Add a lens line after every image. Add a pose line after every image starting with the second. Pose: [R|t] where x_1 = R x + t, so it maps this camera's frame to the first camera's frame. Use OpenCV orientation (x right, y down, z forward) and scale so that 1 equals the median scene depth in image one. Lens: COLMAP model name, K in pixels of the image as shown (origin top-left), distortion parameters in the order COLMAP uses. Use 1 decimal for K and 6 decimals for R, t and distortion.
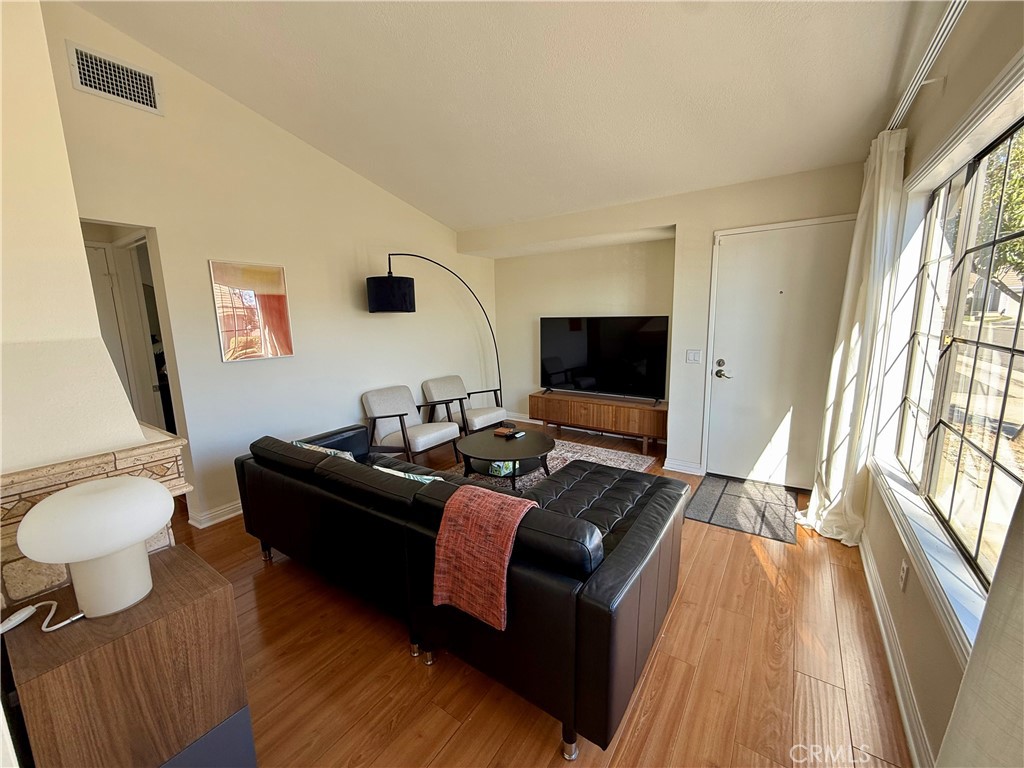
lens RADIAL K [[405.7, 0, 512.0], [0, 405.7, 384.0], [0, 0, 1]] dist [-0.001260, 0.000106]
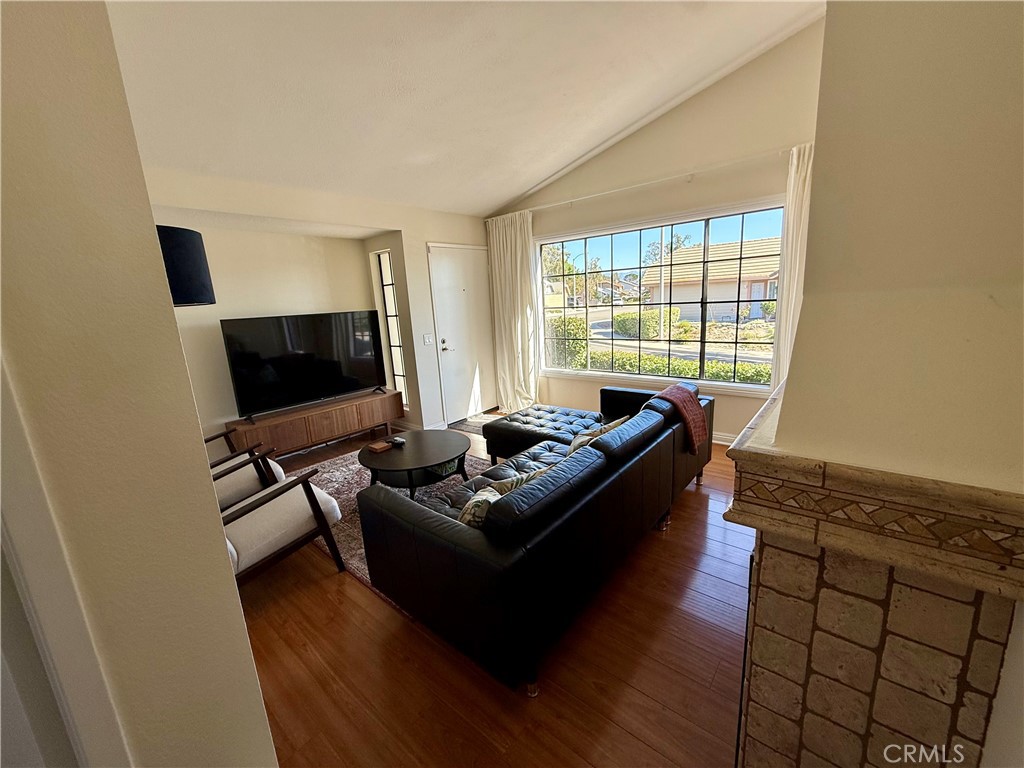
lens RADIAL K [[405.7, 0, 512.0], [0, 405.7, 384.0], [0, 0, 1]] dist [-0.001260, 0.000106]
pose [[0.089187, -0.188989, 0.977921, -0.807265], [0.215687, 0.962201, 0.166280, -0.089739], [-0.972381, 0.196095, 0.126578, 0.628958]]
